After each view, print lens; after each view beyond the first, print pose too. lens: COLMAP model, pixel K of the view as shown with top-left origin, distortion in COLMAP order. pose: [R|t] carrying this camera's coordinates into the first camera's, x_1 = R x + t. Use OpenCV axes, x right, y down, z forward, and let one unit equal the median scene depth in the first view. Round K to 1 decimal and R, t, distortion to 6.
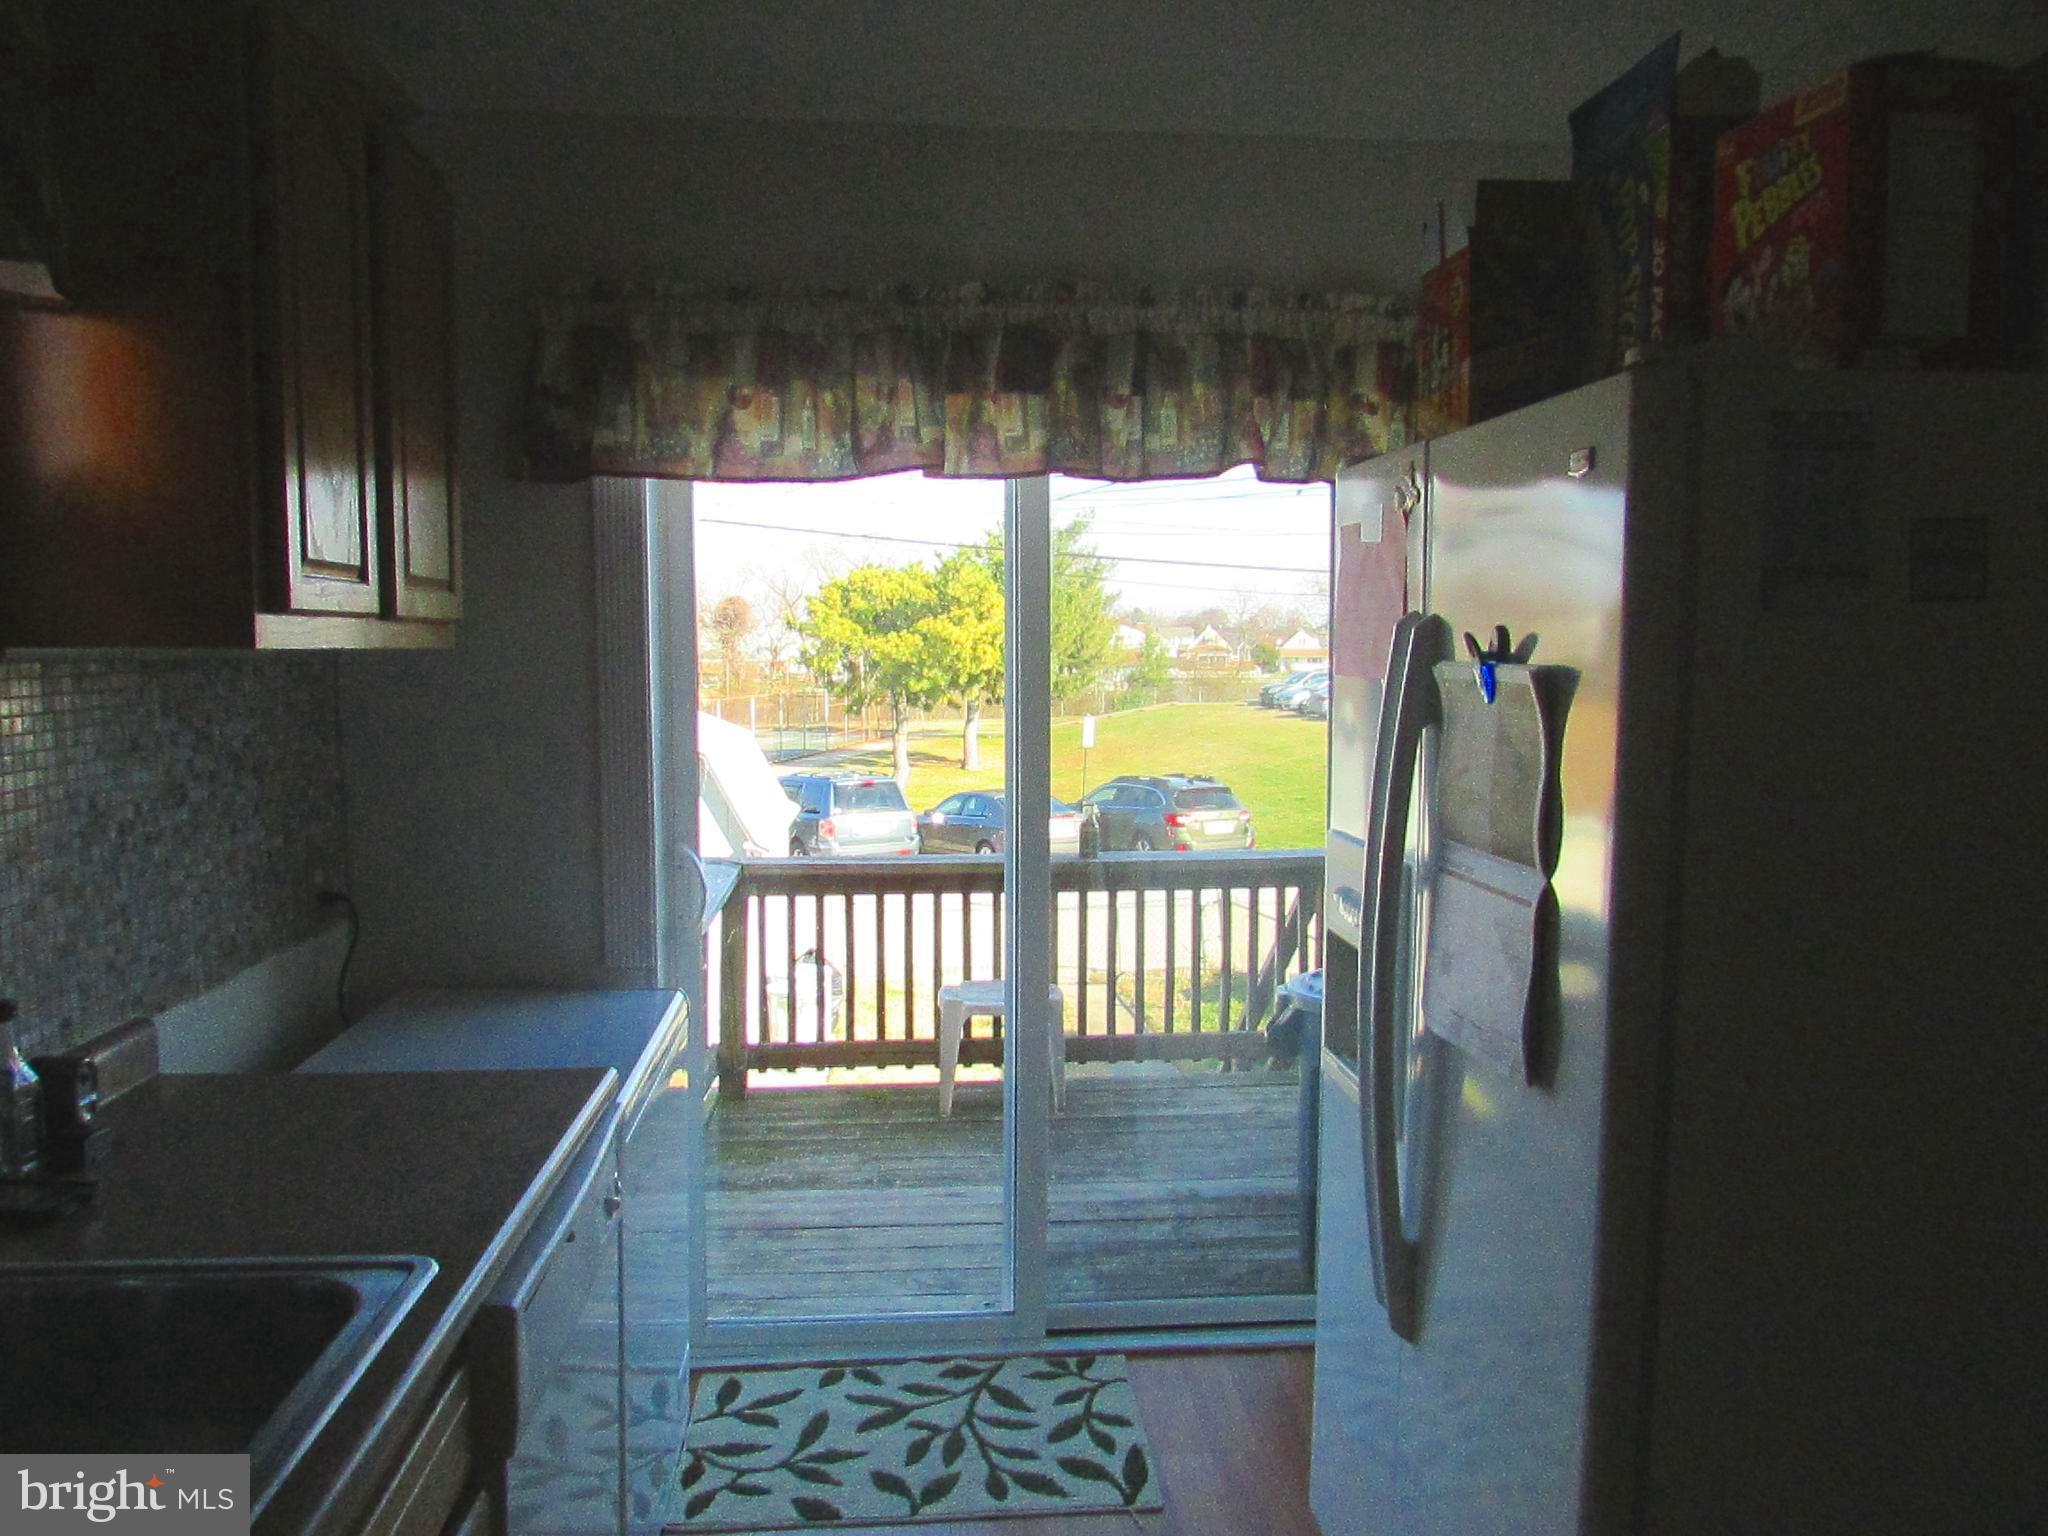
lens RADIAL K [[1444.5, 0, 1021.8], [0, 1444.5, 771.9], [0, 0, 1]] dist [-0.044405, 0.022899]
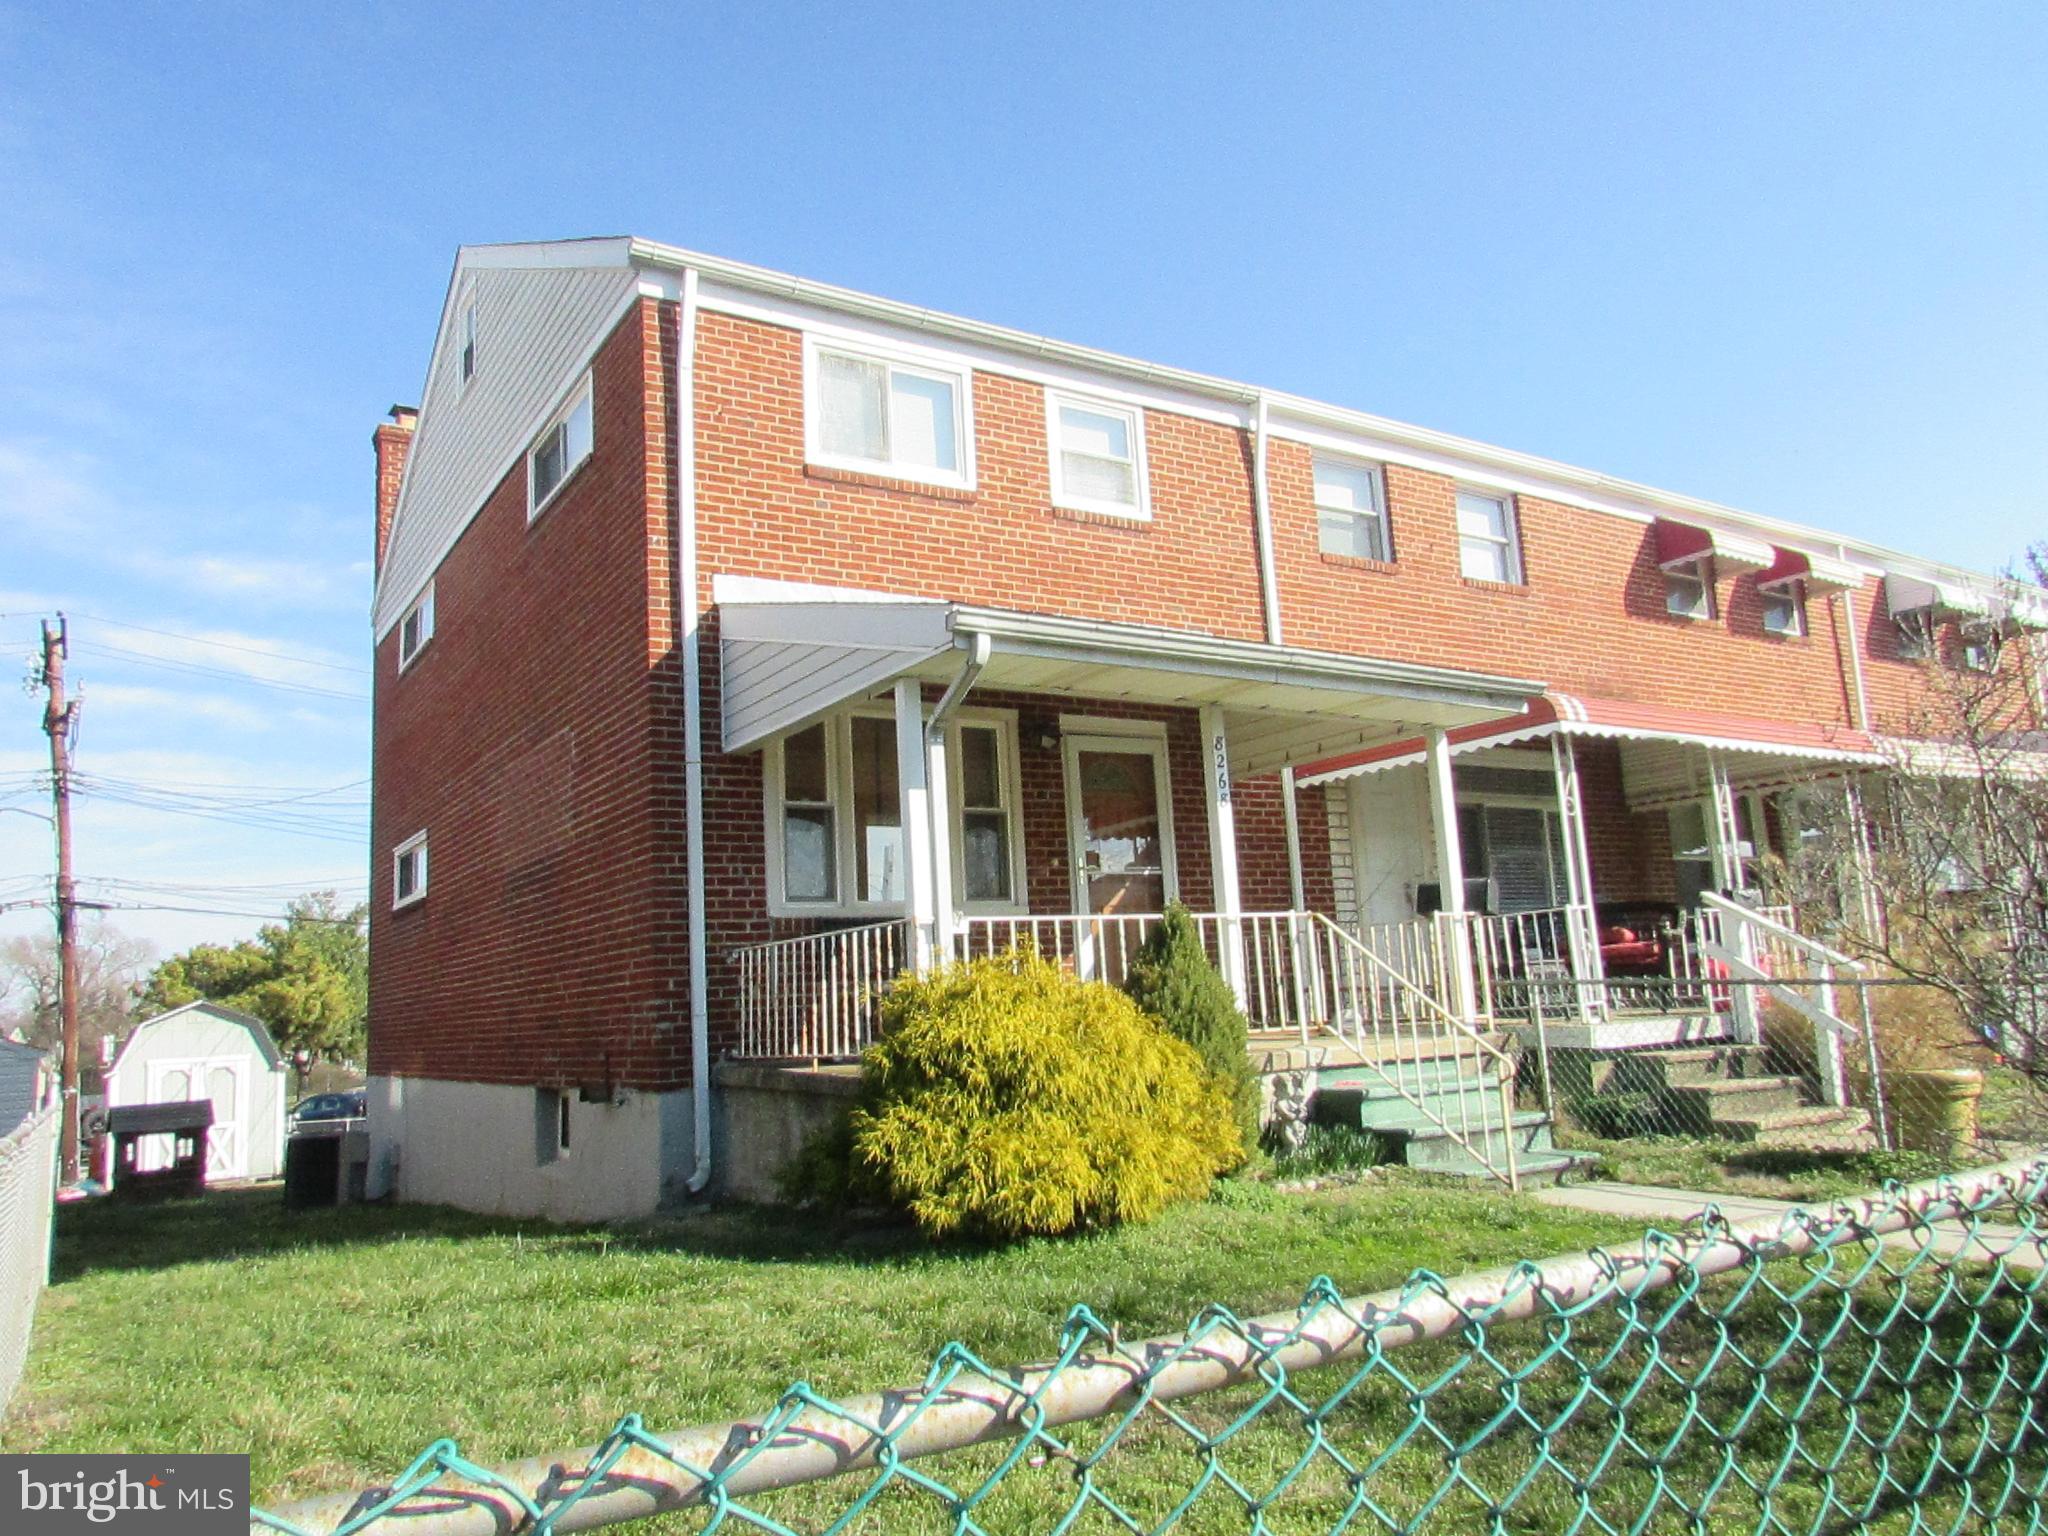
lens RADIAL K [[1444.5, 0, 1022.9], [0, 1444.5, 757.8], [0, 0, 1]] dist [-0.044405, 0.022899]
pose [[0.878387, 0.033530, 0.476773, -0.081742], [0.096940, 0.964304, -0.246414, 0.078637], [-0.468017, 0.262665, 0.843782, -0.441688]]
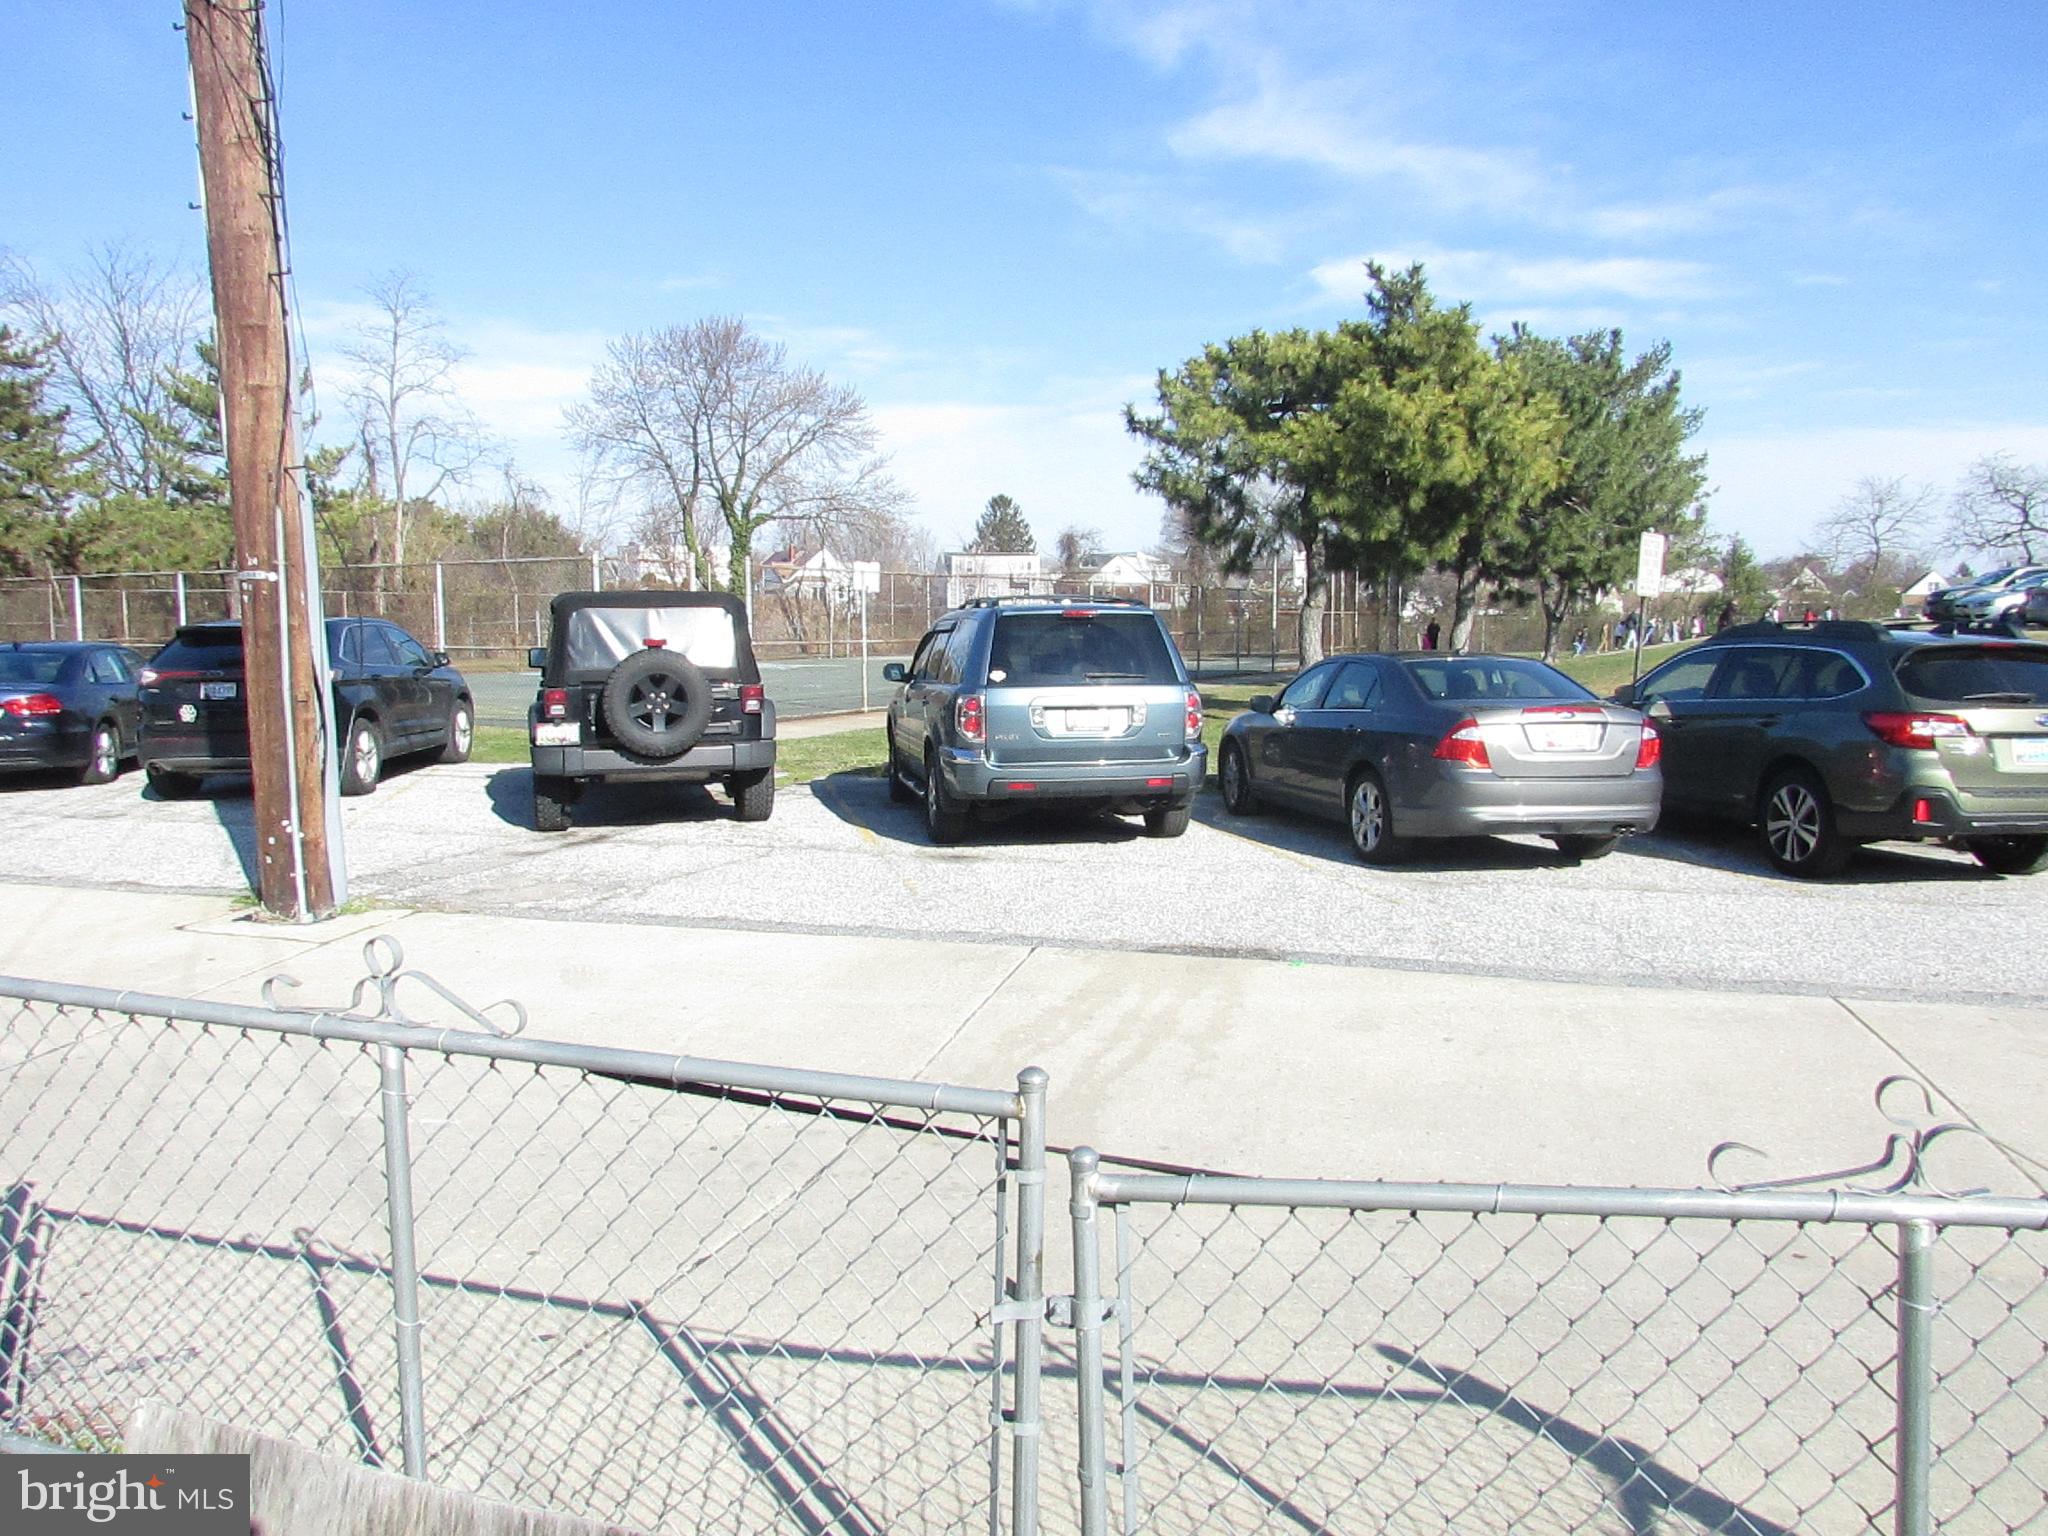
lens RADIAL K [[1444.5, 0, 1008.6], [0, 1444.5, 778.4], [0, 0, 1]] dist [-0.044405, 0.022899]
pose [[0.931310, 0.044311, -0.361521, 0.018756], [-0.032288, 0.998708, 0.039232, 0.026735], [0.362793, -0.024864, 0.931538, 0.406787]]
